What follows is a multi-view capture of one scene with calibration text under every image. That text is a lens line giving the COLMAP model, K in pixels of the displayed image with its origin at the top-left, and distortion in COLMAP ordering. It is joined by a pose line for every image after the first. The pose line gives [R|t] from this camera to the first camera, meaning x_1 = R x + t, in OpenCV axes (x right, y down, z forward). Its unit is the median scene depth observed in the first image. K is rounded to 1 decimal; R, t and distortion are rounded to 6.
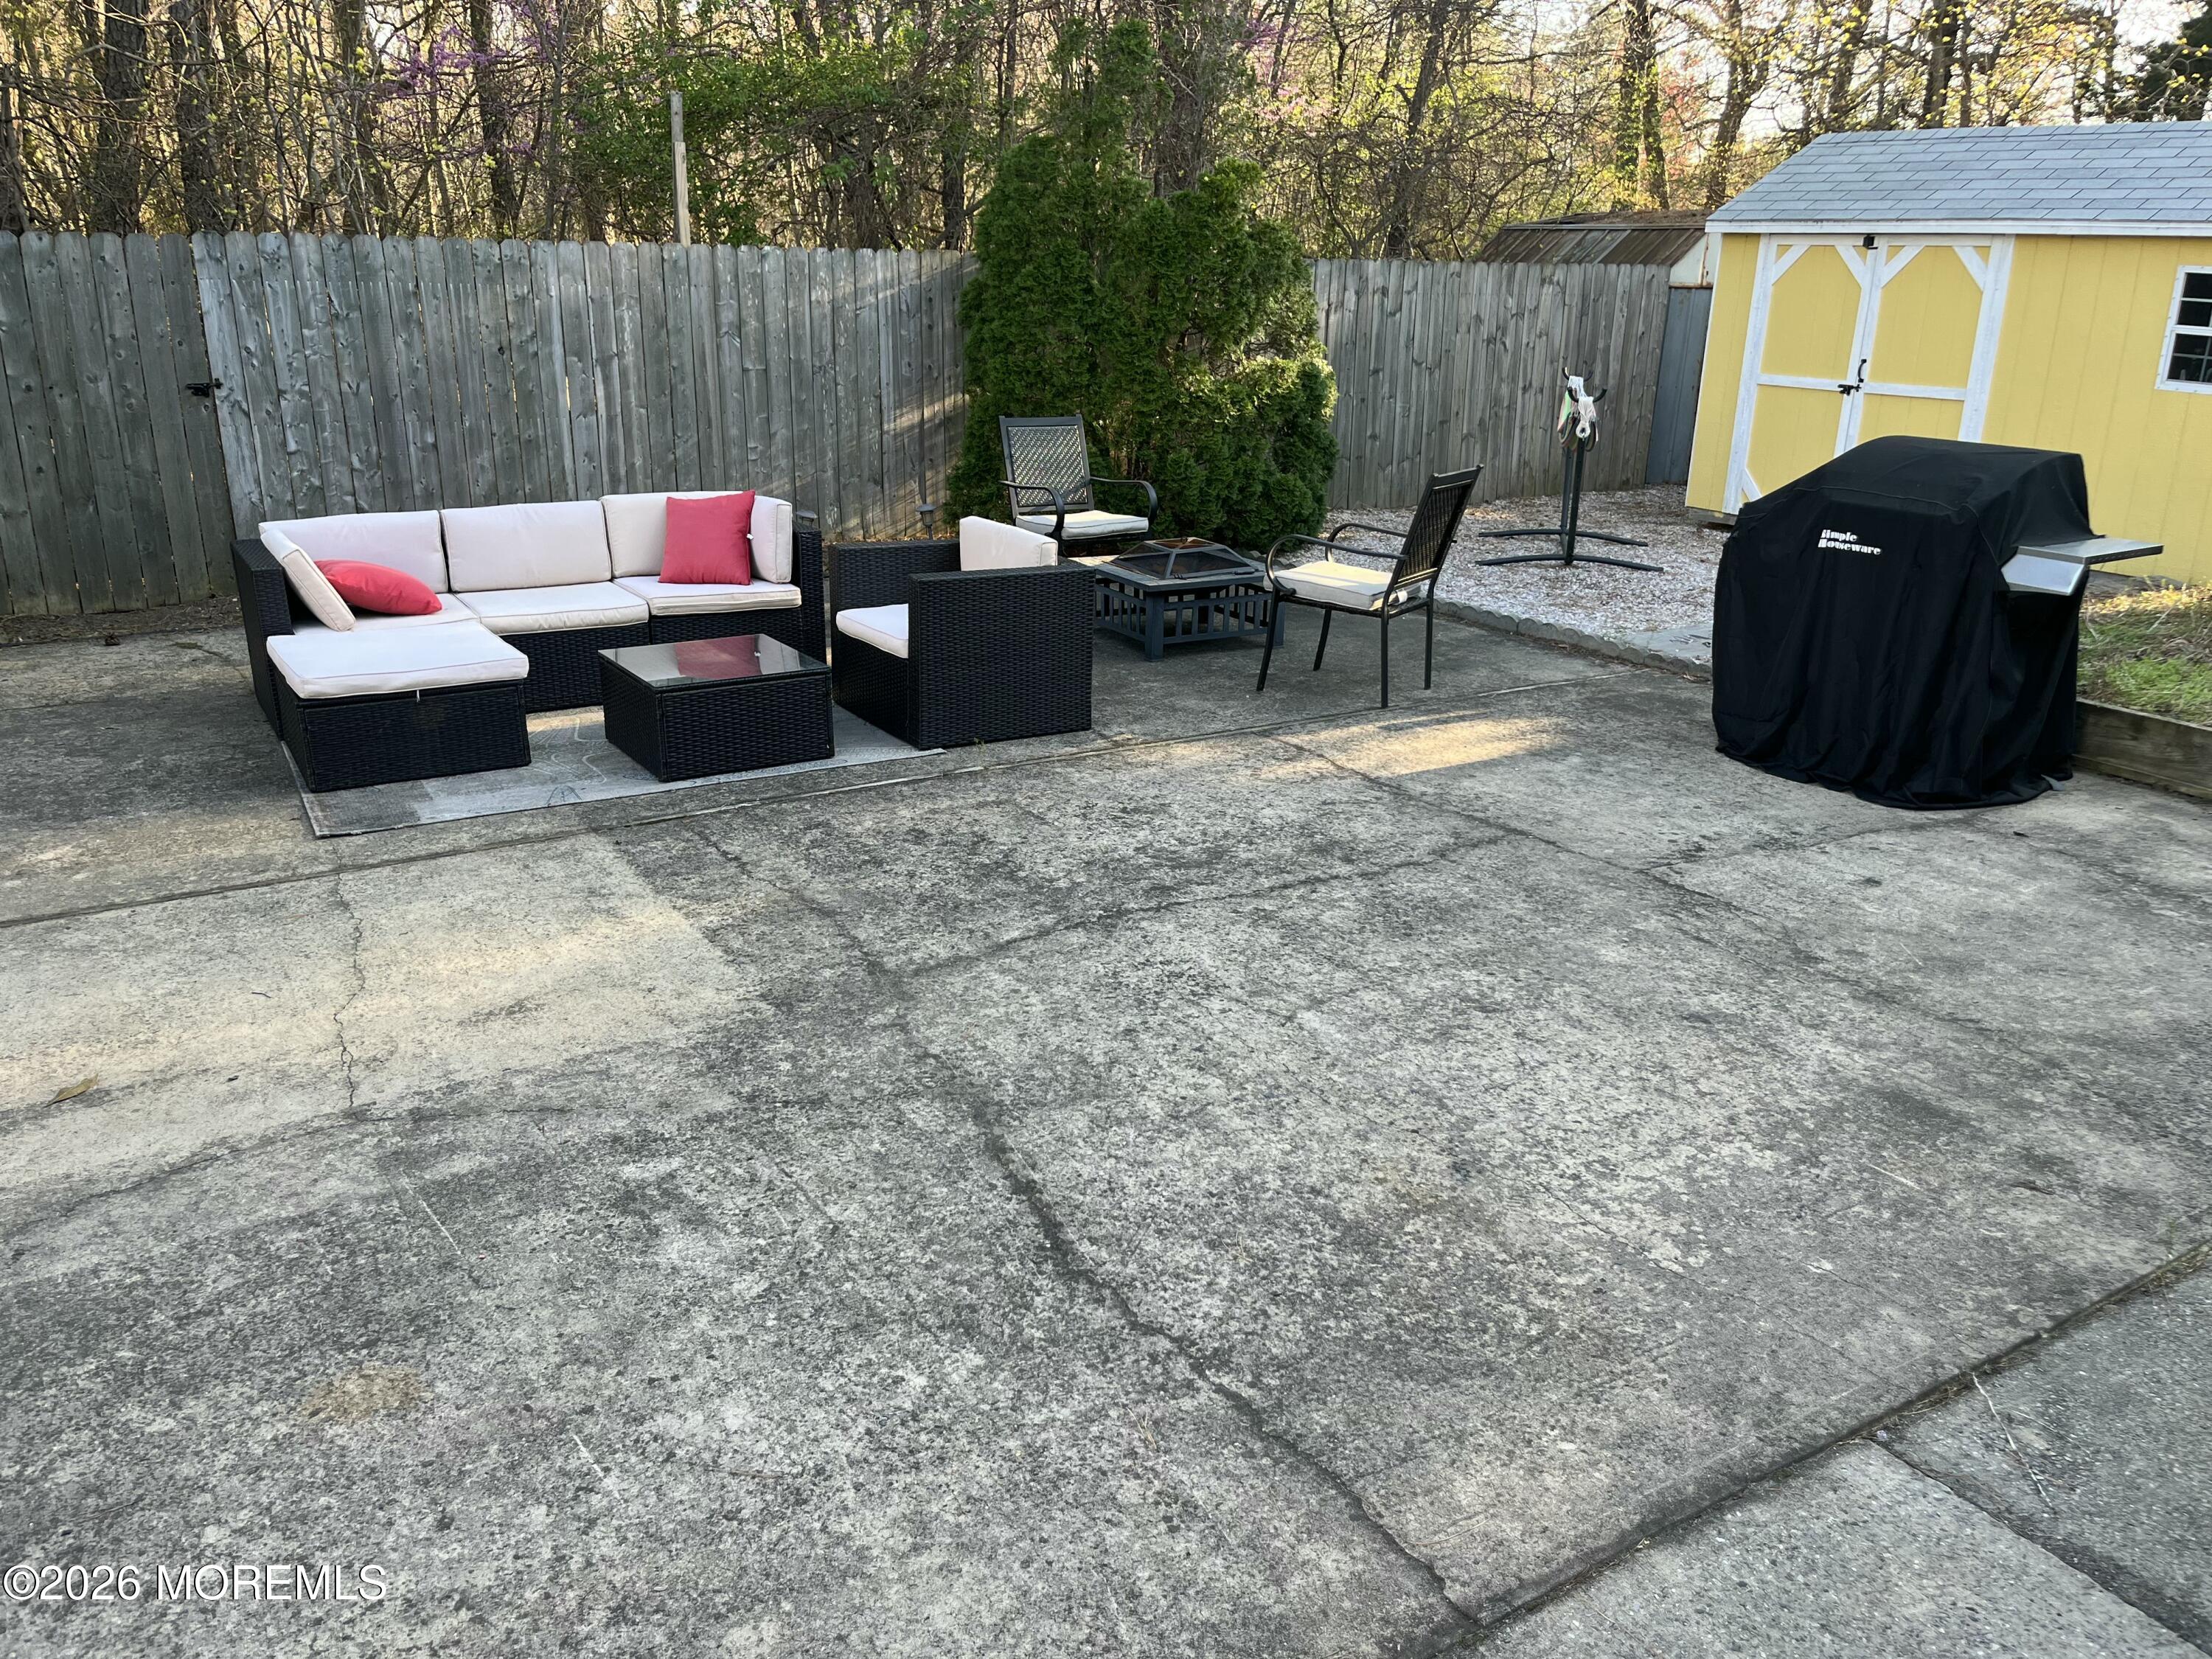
lens RADIAL K [[1658.4, 0, 1128.4], [0, 1658.4, 851.0], [0, 0, 1]] dist [0.025491, -0.047902]
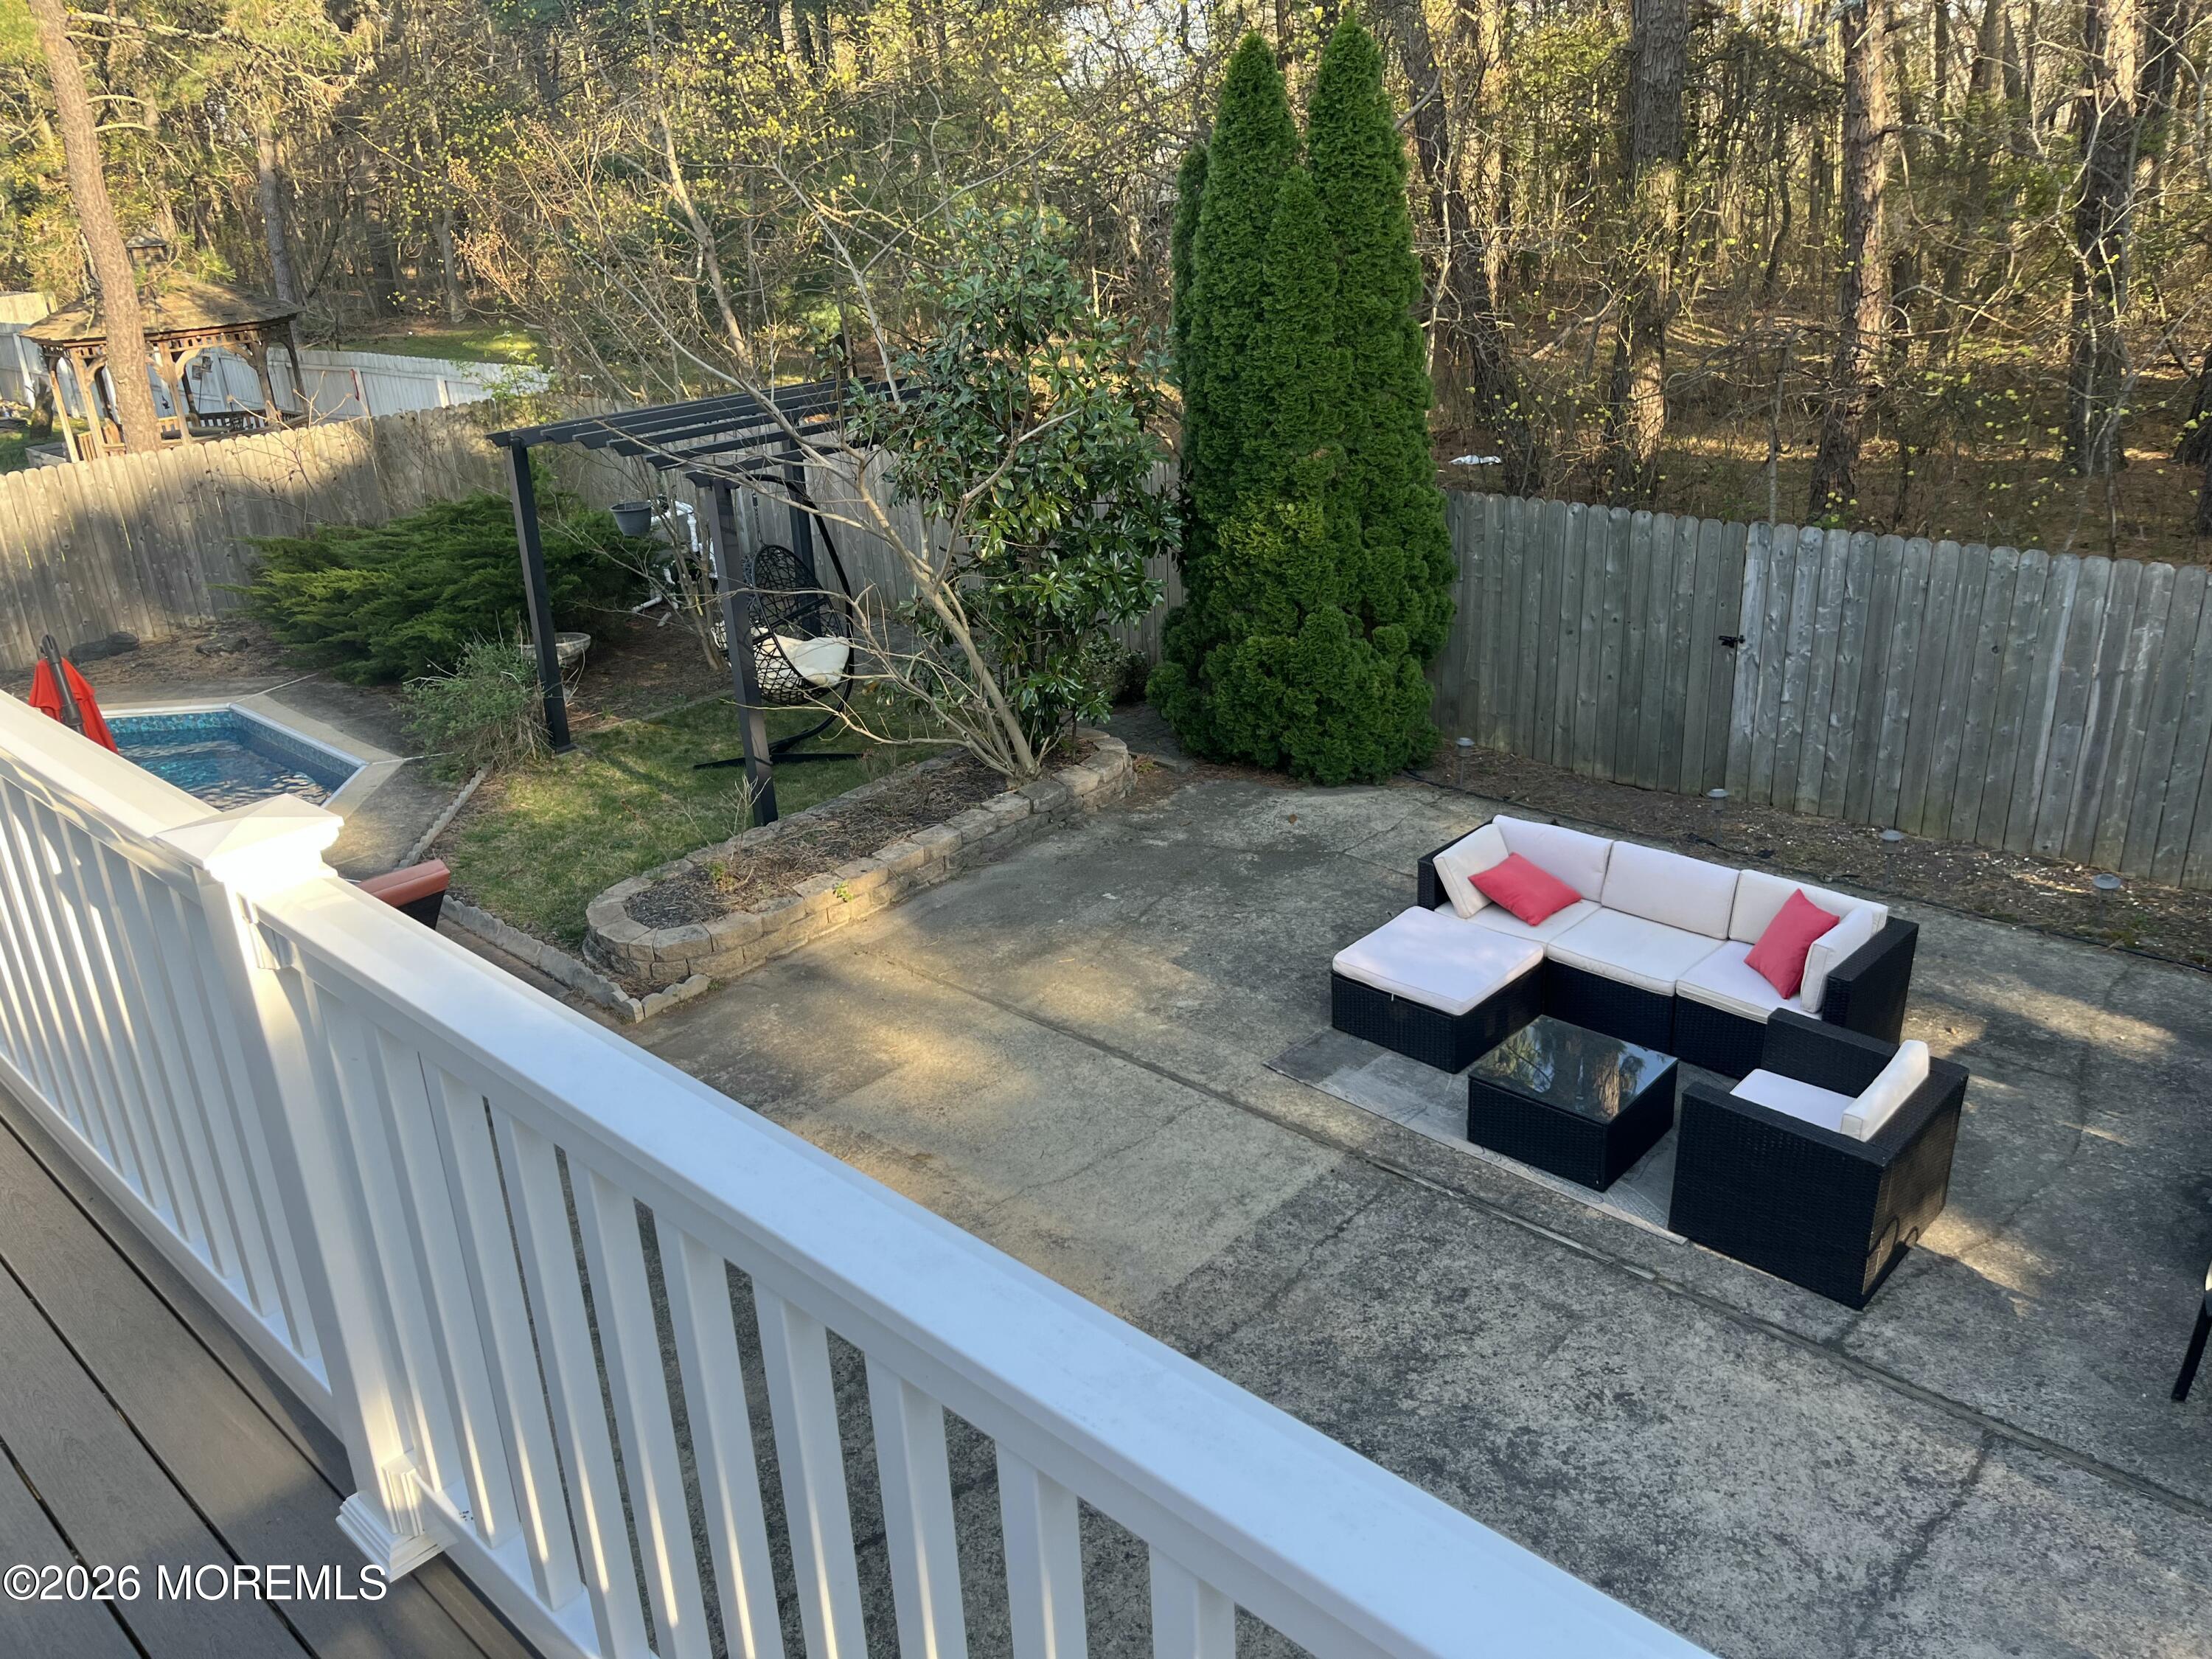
lens RADIAL K [[1658.4, 0, 1112.2], [0, 1658.4, 813.8], [0, 0, 1]] dist [0.025491, -0.047902]
pose [[0.256853, 0.326132, -0.909761, 0.493675], [-0.272120, 0.927662, 0.255721, -0.359839], [0.927349, 0.181881, 0.327020, 0.209514]]
